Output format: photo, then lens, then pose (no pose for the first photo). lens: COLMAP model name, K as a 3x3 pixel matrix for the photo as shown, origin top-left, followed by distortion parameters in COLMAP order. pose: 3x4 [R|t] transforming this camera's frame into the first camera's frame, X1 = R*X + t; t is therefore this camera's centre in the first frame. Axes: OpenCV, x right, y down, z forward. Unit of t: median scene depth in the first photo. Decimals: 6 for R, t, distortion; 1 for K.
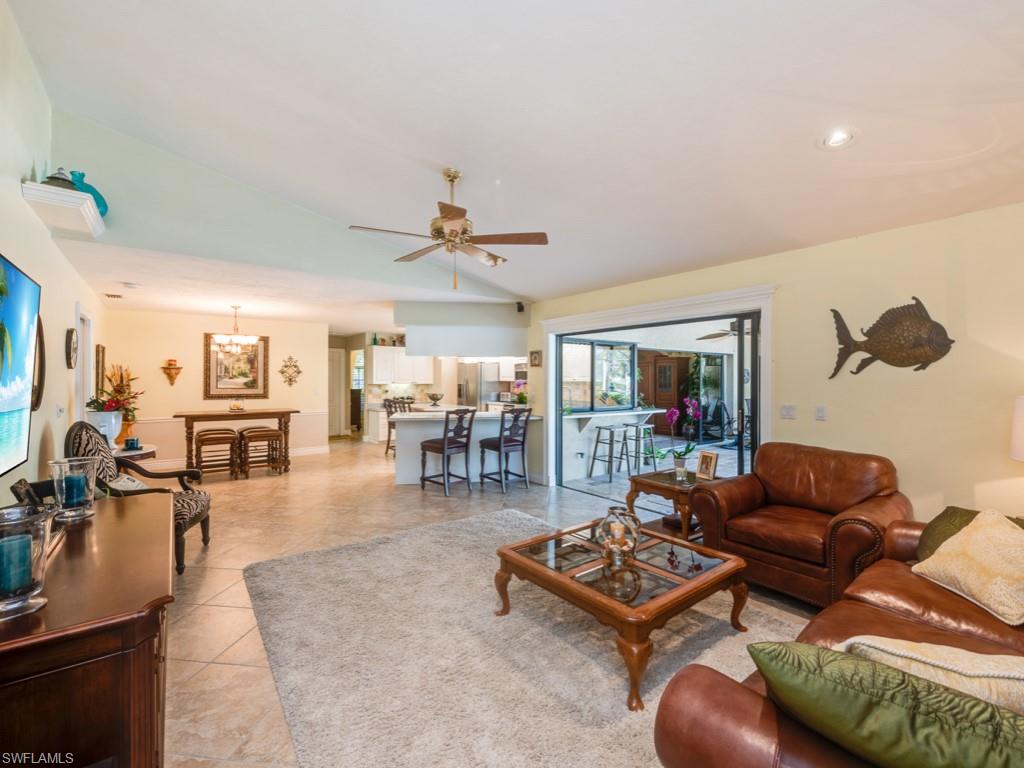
lens RADIAL K [[454.8, 0, 518.4], [0, 454.8, 384.5], [0, 0, 1]] dist [0.008854, 0.000313]
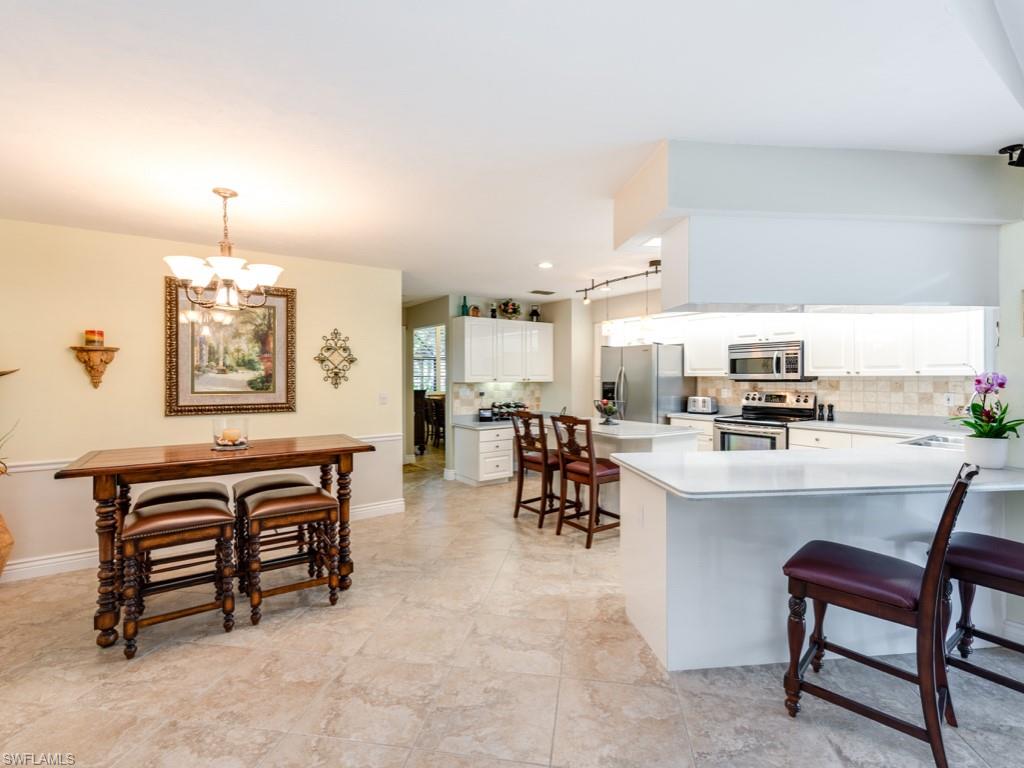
lens RADIAL K [[471.4, 0, 508.6], [0, 471.4, 386.6], [0, 0, 1]] dist [0.001106, -0.000141]
pose [[0.999096, -0.002002, -0.042466, -0.295812], [0.002478, 0.999935, 0.011166, -0.002859], [0.042441, -0.011261, 0.999036, 0.498419]]
